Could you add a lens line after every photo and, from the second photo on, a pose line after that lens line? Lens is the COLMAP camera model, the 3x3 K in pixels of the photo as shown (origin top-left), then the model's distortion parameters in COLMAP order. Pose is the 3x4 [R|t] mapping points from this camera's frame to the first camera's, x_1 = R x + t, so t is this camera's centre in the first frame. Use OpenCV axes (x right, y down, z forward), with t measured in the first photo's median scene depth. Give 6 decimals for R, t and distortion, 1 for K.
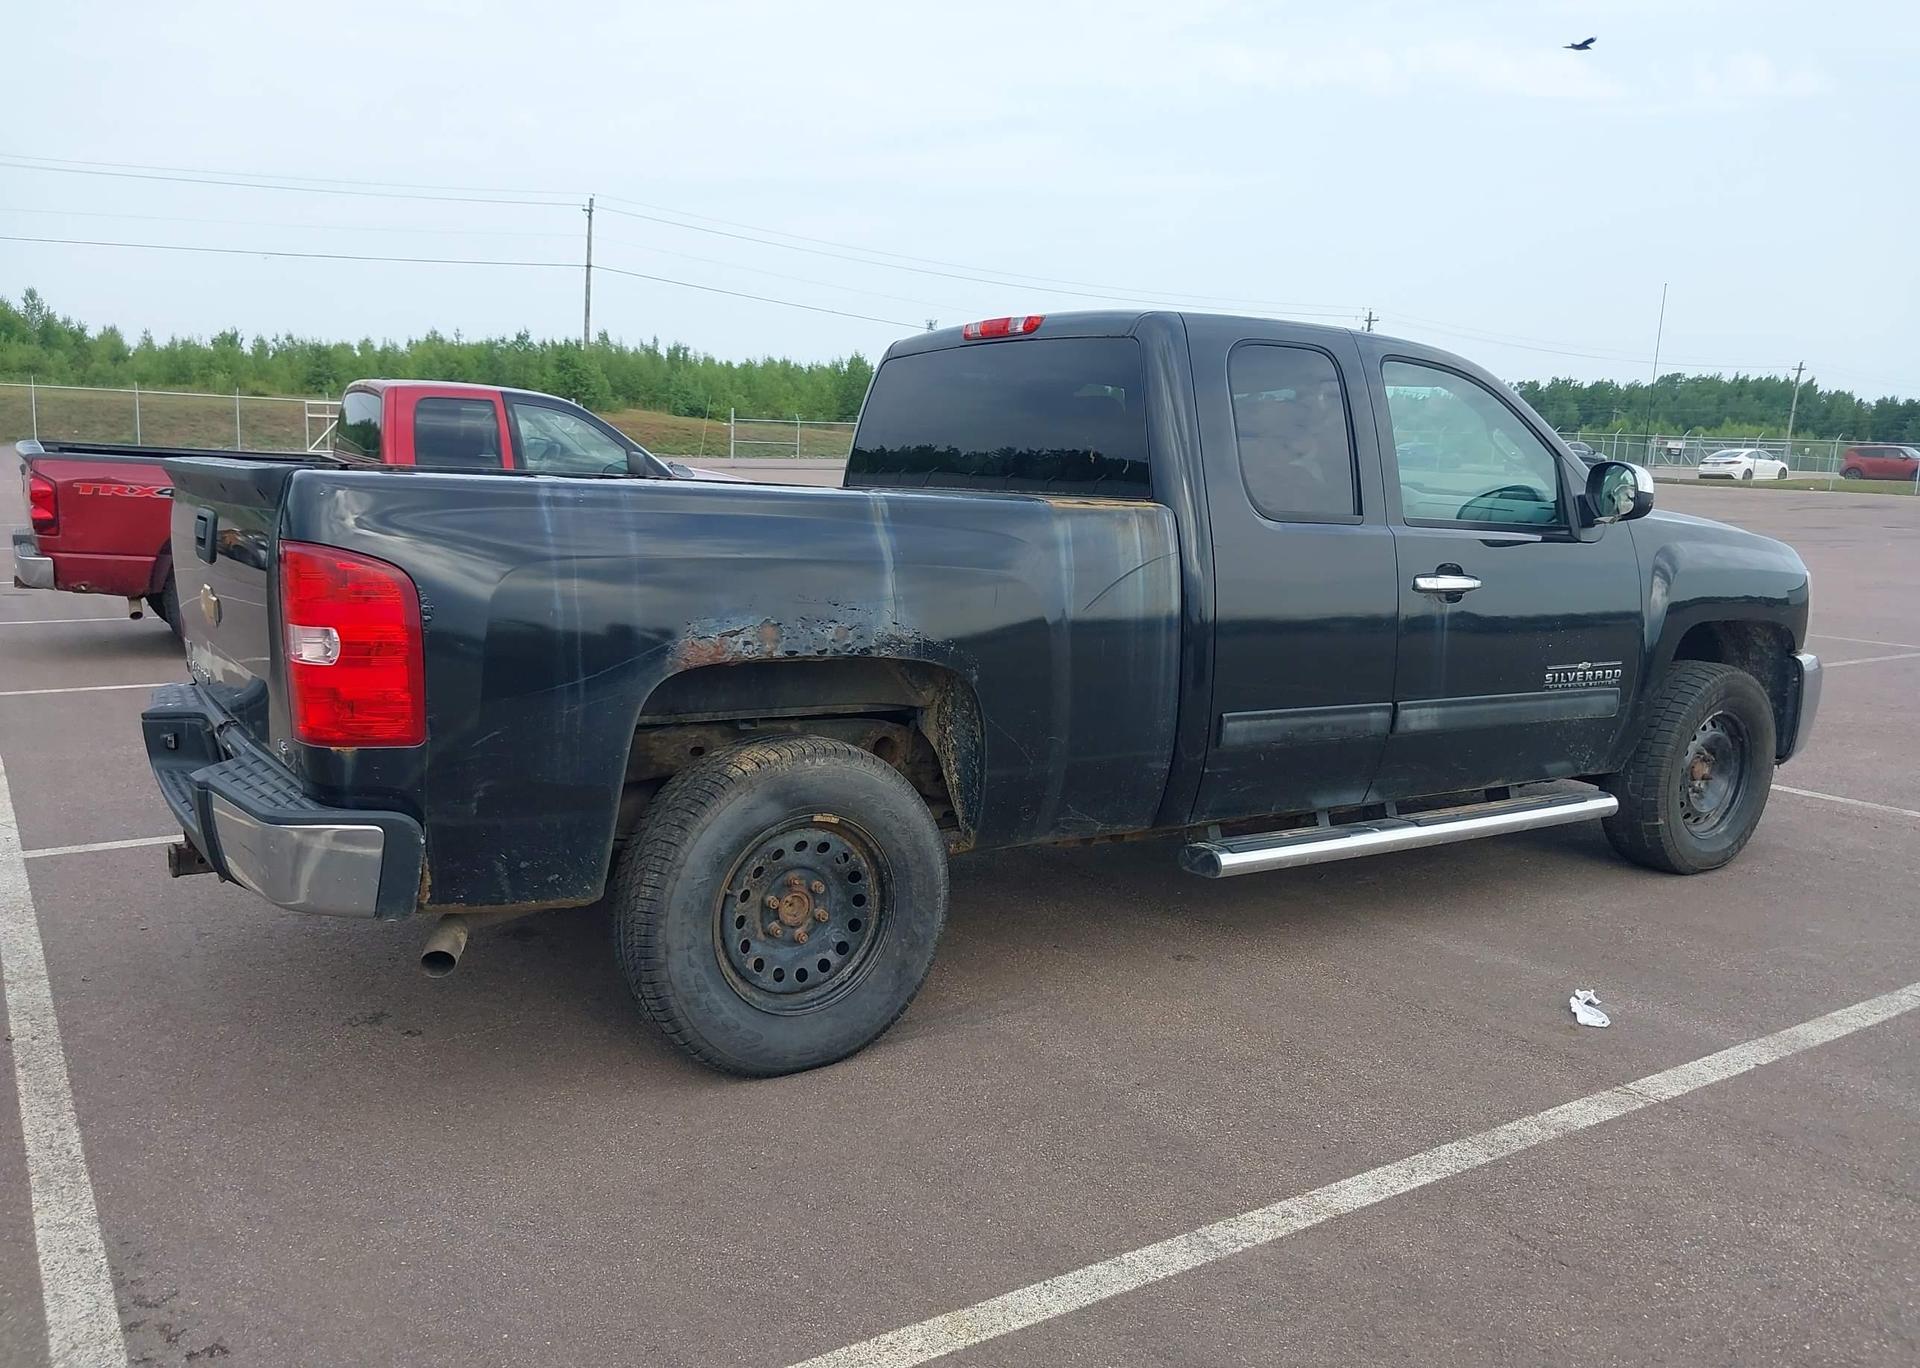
lens RADIAL K [[1521.1, 0, 943.3], [0, 1521.1, 691.0], [0, 0, 1]] dist [0.011232, -0.014203]
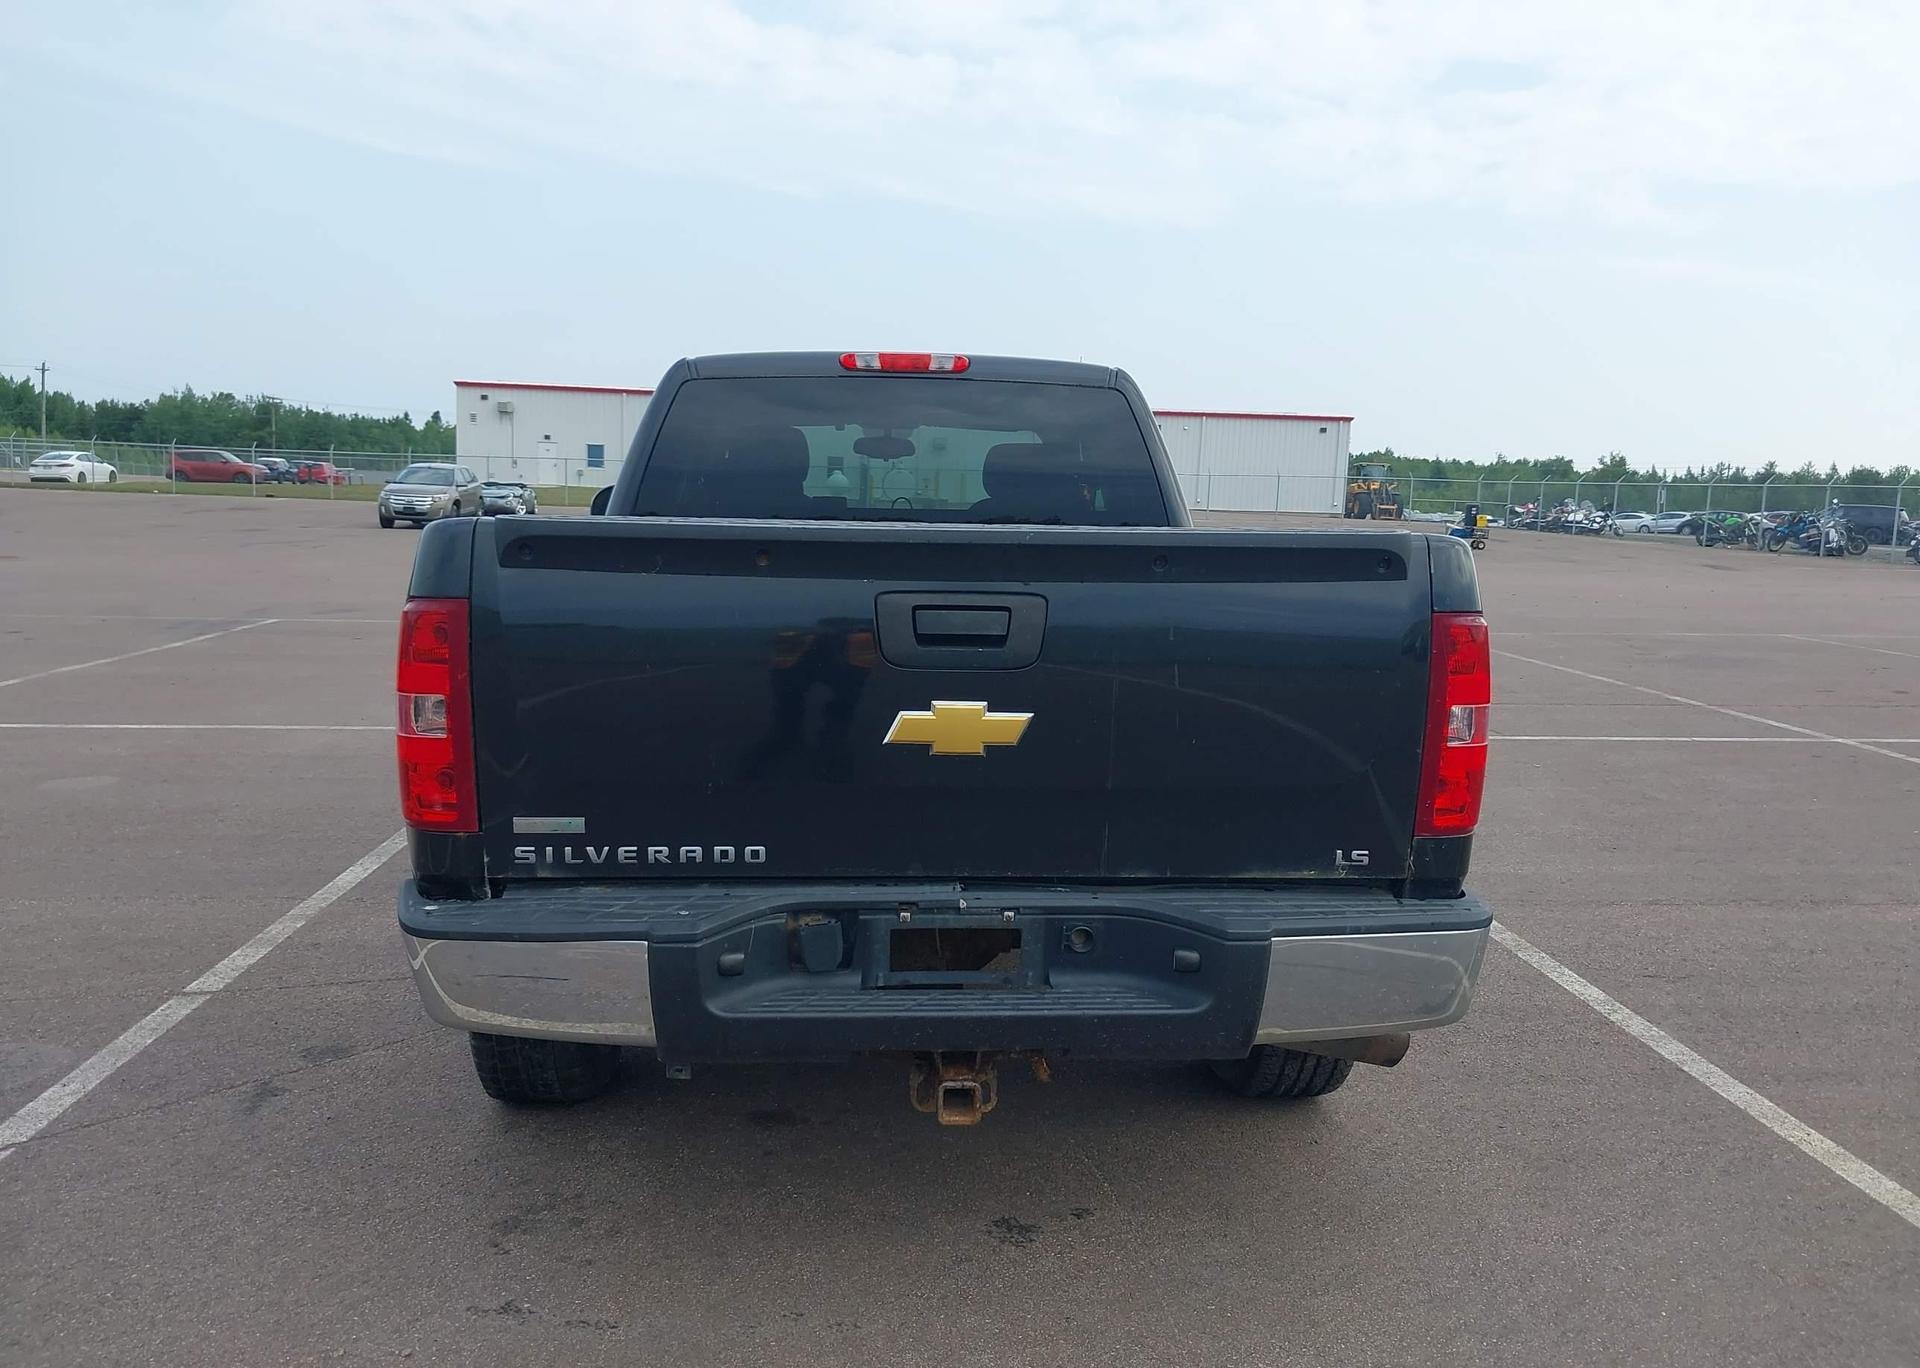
lens RADIAL K [[1521.1, 0, 943.3], [0, 1521.1, 691.0], [0, 0, 1]] dist [0.011232, -0.014203]
pose [[0.488903, -0.124881, 0.863353, -0.881050], [0.124947, 0.989520, 0.072376, -0.101606], [-0.863344, 0.072489, 0.499383, 0.528838]]
